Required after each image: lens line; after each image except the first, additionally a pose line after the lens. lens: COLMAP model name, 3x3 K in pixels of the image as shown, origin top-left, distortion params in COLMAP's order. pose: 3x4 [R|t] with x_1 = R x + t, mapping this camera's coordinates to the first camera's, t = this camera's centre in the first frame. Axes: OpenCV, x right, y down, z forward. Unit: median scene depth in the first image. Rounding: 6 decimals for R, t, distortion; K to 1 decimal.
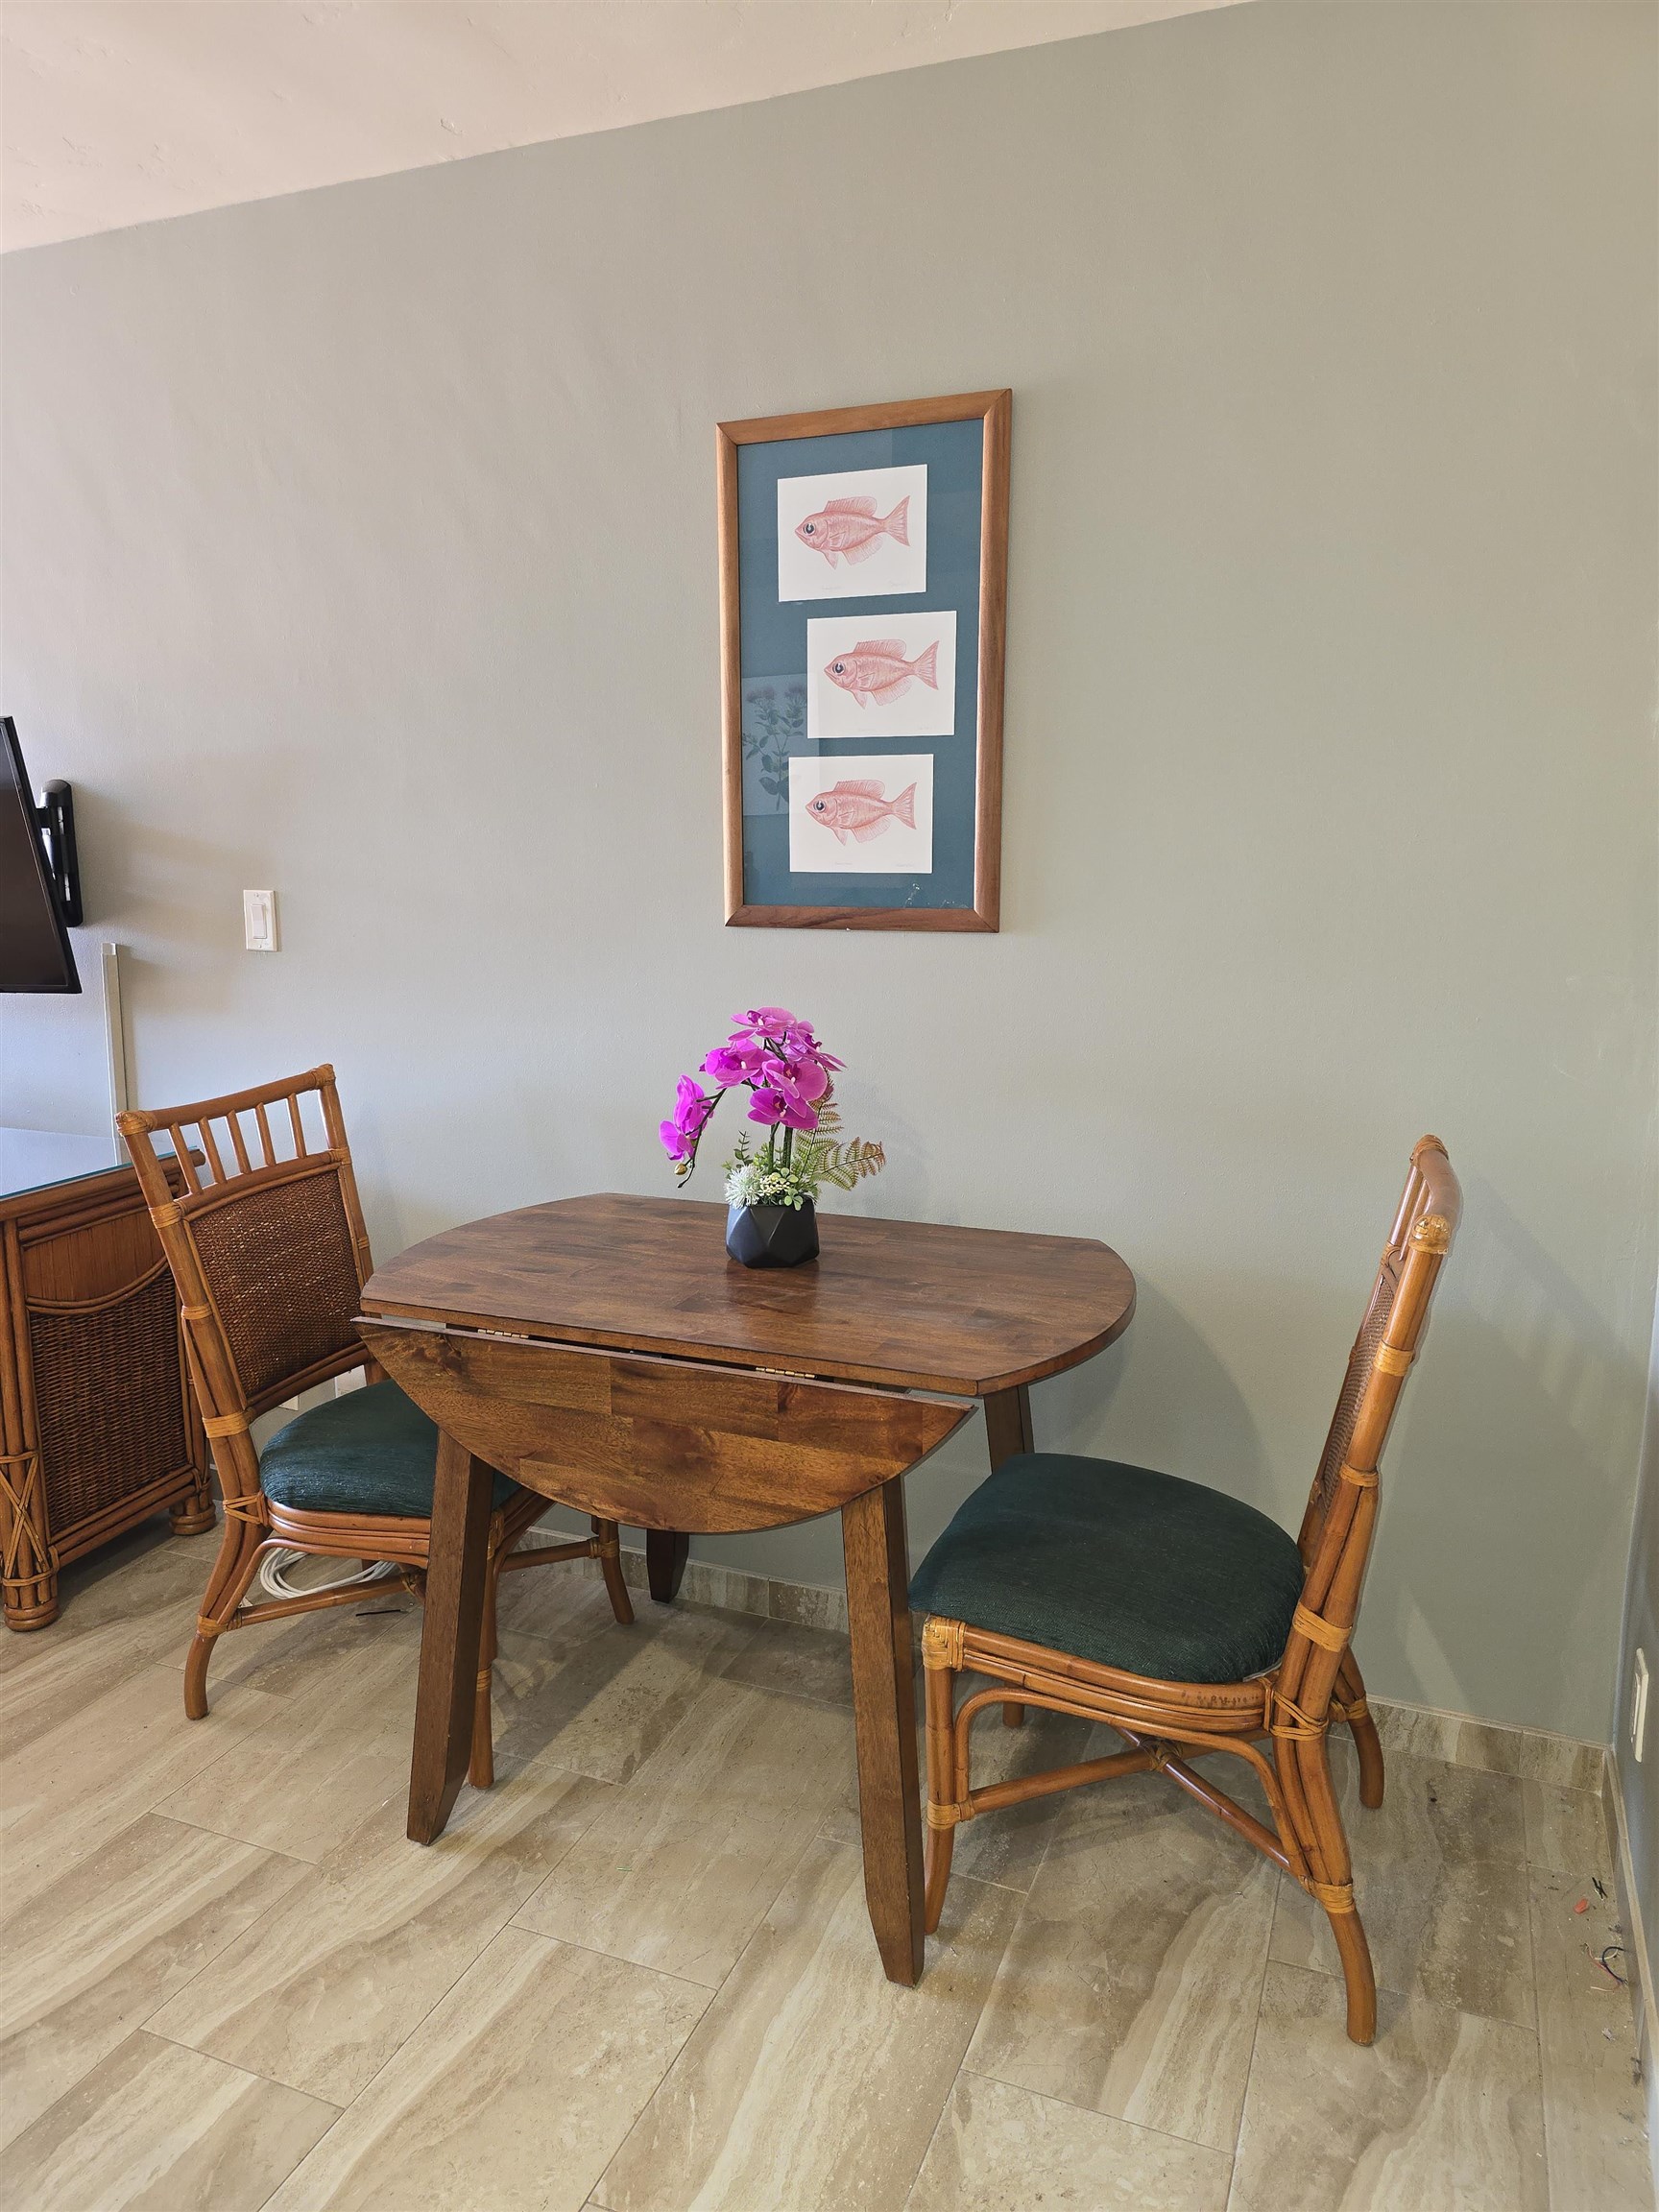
lens RADIAL K [[1495.7, 0, 836.9], [0, 1495.7, 1098.9], [0, 0, 1]] dist [0.081257, -0.092597]
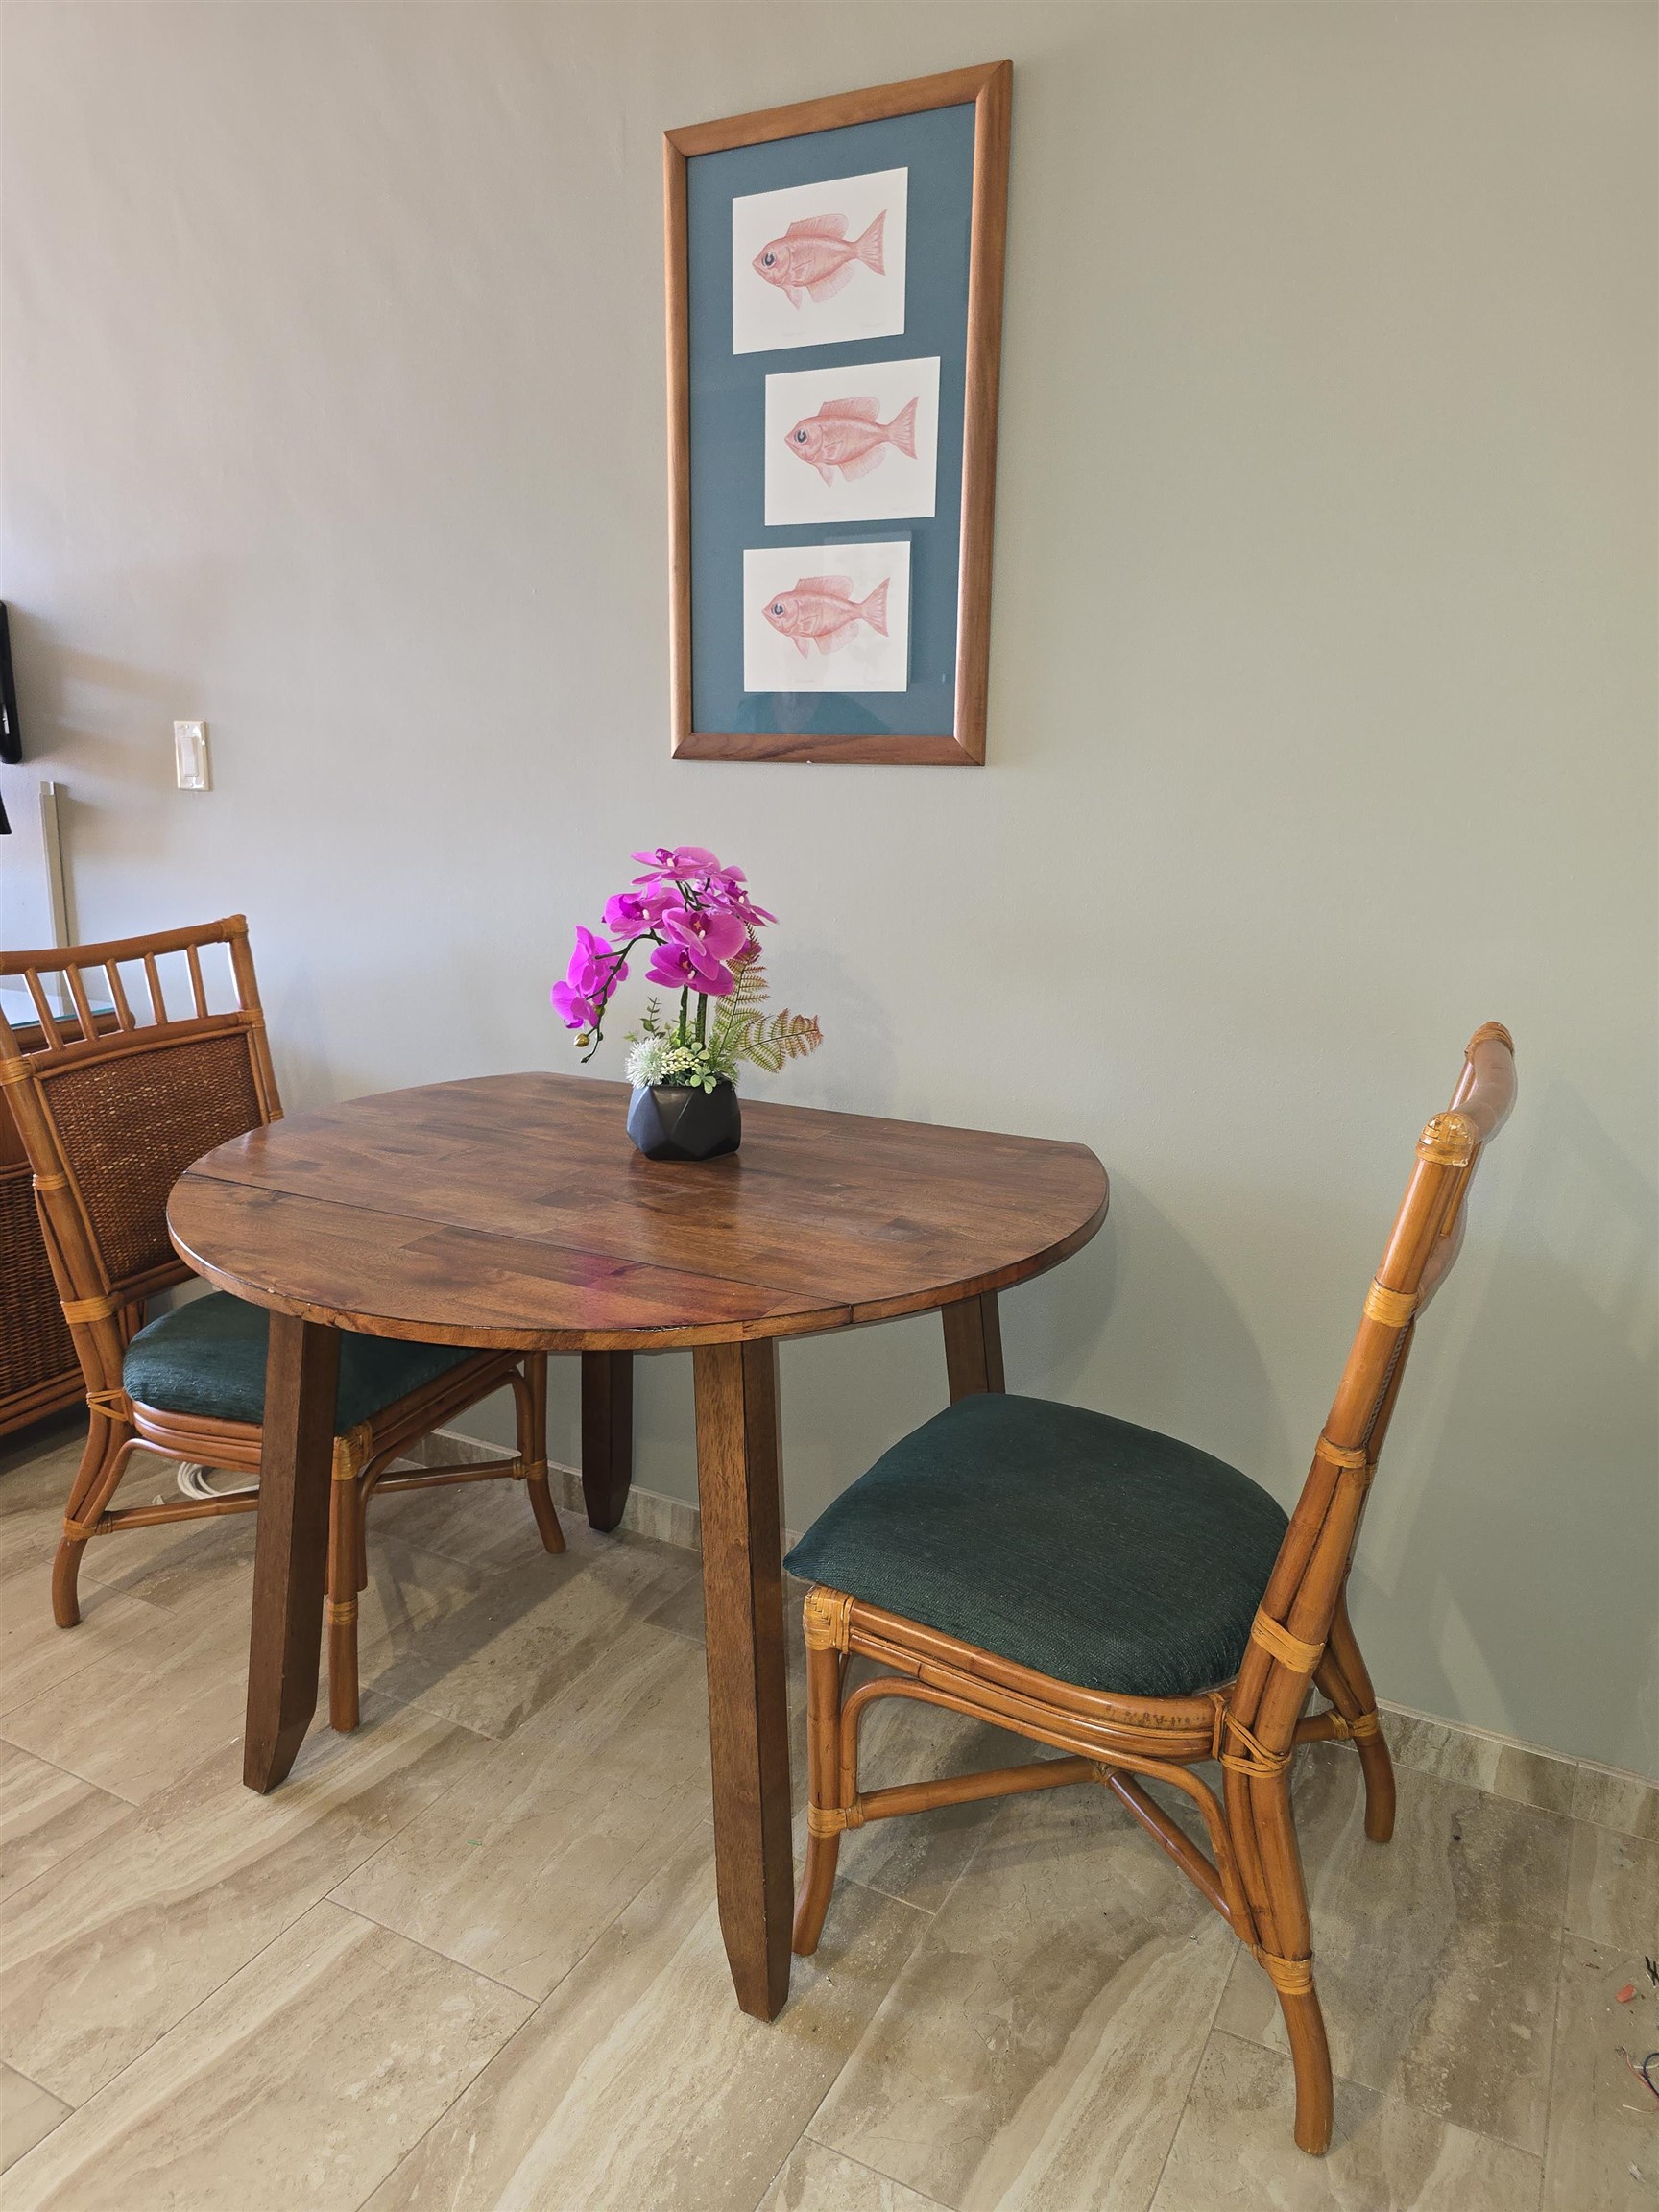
lens RADIAL K [[1505.6, 0, 829.5], [0, 1505.6, 1106.0], [0, 0, 1]] dist [0.066827, -0.072490]
pose [[0.994450, 0.038667, -0.097848, 0.128901], [-0.032616, 0.997499, 0.062701, 0.028517], [0.100027, -0.059162, 0.993224, 0.182952]]
